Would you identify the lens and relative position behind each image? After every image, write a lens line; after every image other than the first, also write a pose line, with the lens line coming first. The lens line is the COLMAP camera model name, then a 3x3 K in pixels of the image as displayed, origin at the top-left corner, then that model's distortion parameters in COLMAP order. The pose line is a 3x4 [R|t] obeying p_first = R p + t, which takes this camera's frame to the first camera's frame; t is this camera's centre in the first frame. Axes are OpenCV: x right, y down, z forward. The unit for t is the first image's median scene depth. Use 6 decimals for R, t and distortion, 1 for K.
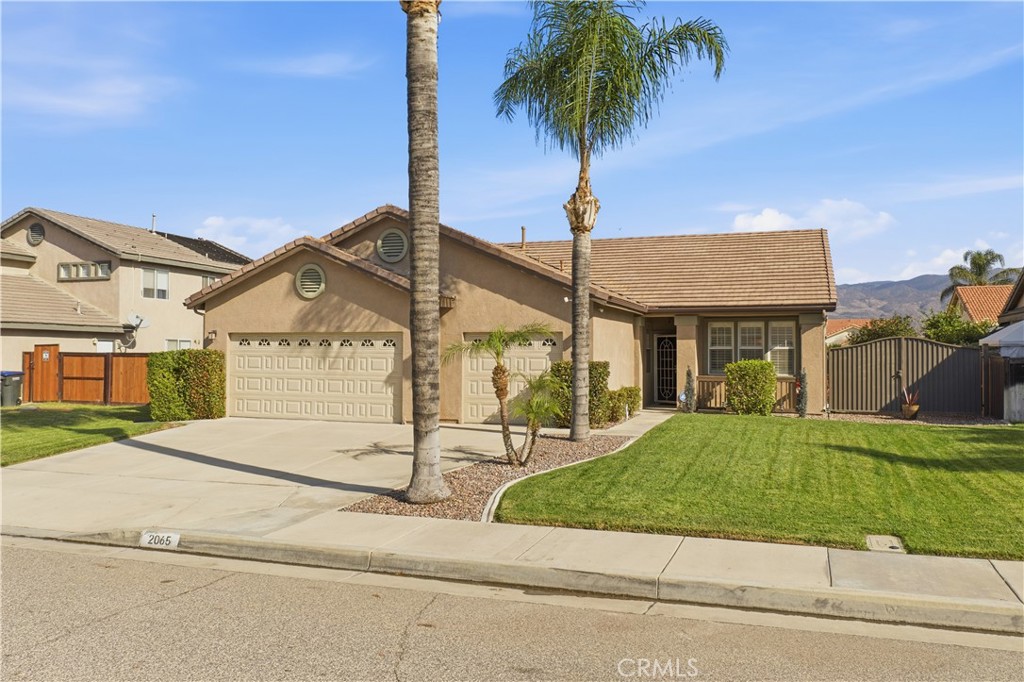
lens RADIAL K [[827.5, 0, 512.0], [0, 827.5, 341.0], [0, 0, 1]] dist [-0.011370, -0.001374]
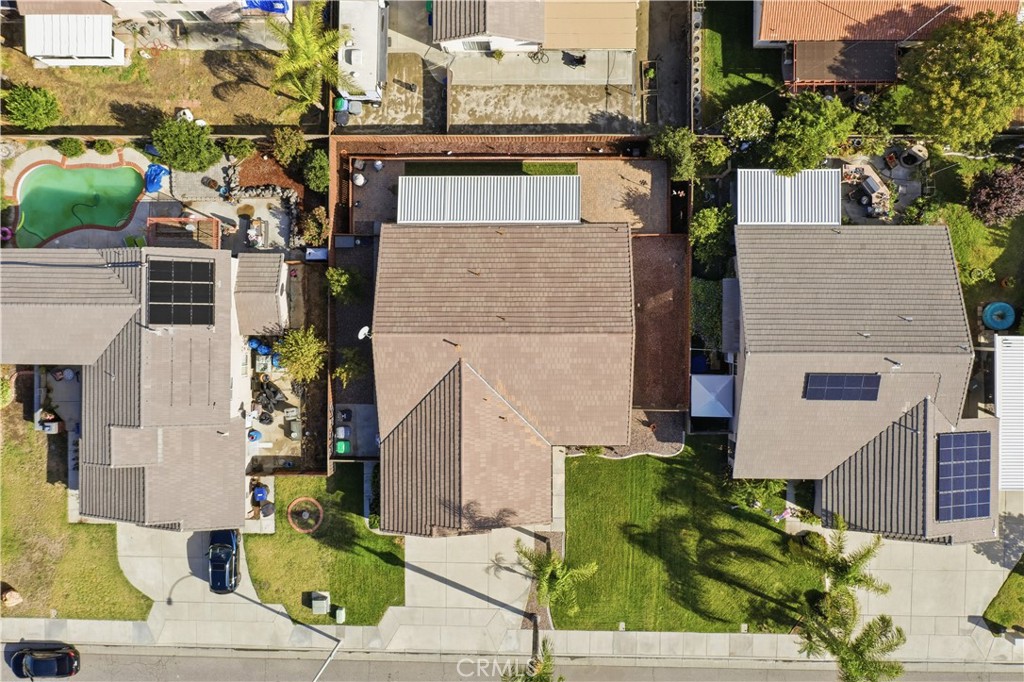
lens RADIAL K [[827.5, 0, 512.0], [0, 827.5, 341.0], [0, 0, 1]] dist [-0.011370, -0.001374]
pose [[0.945316, -0.323566, -0.041015, 0.289583], [0.034838, -0.024863, 0.999084, -2.676550], [-0.324289, -0.945879, -0.012232, 1.546825]]
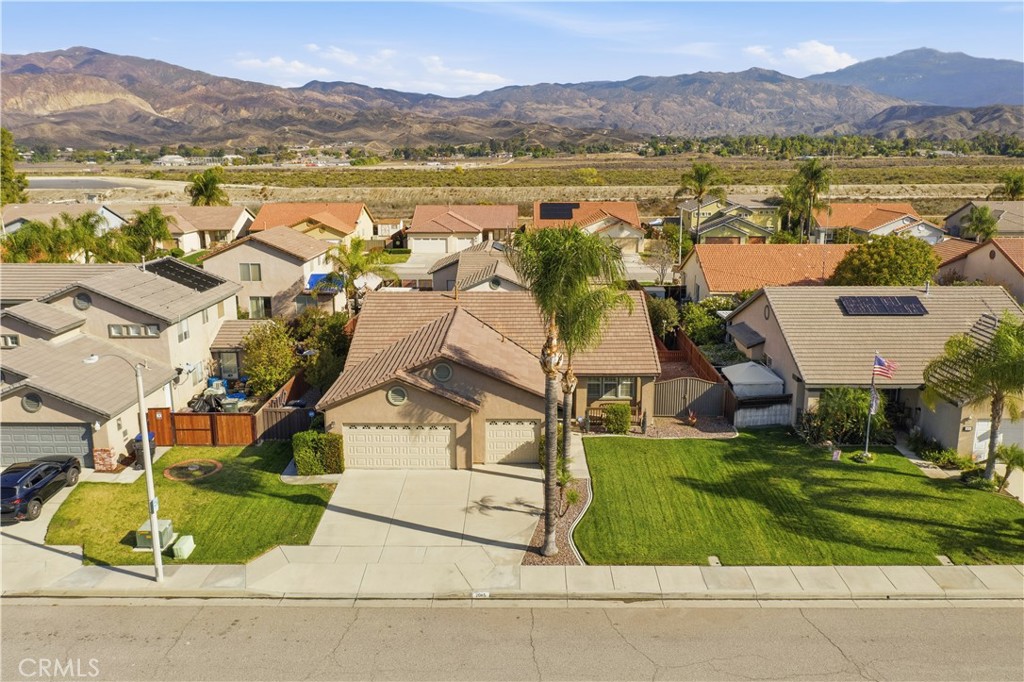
lens RADIAL K [[827.5, 0, 512.0], [0, 827.5, 341.0], [0, 0, 1]] dist [-0.011370, -0.001374]
pose [[0.949220, -0.078286, 0.304718, -0.548122], [0.002132, 0.970125, 0.242597, -0.621761], [-0.314607, -0.229628, 0.921028, -0.684904]]
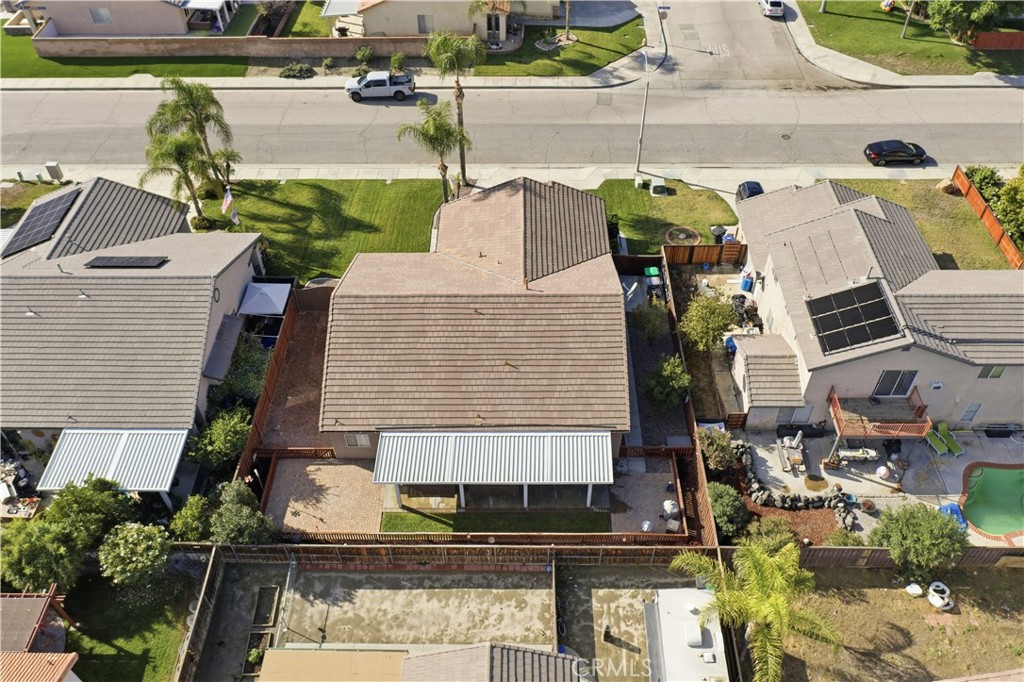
lens RADIAL K [[801.5, 0, 512.0], [0, 801.5, 341.0], [0, 0, 1]] dist [-0.012585, 0.002952]
pose [[-0.947624, 0.234618, -0.216708, 0.577737], [0.010387, 0.700791, 0.713291, -1.652737], [0.319218, 0.673681, -0.666524, 3.105473]]
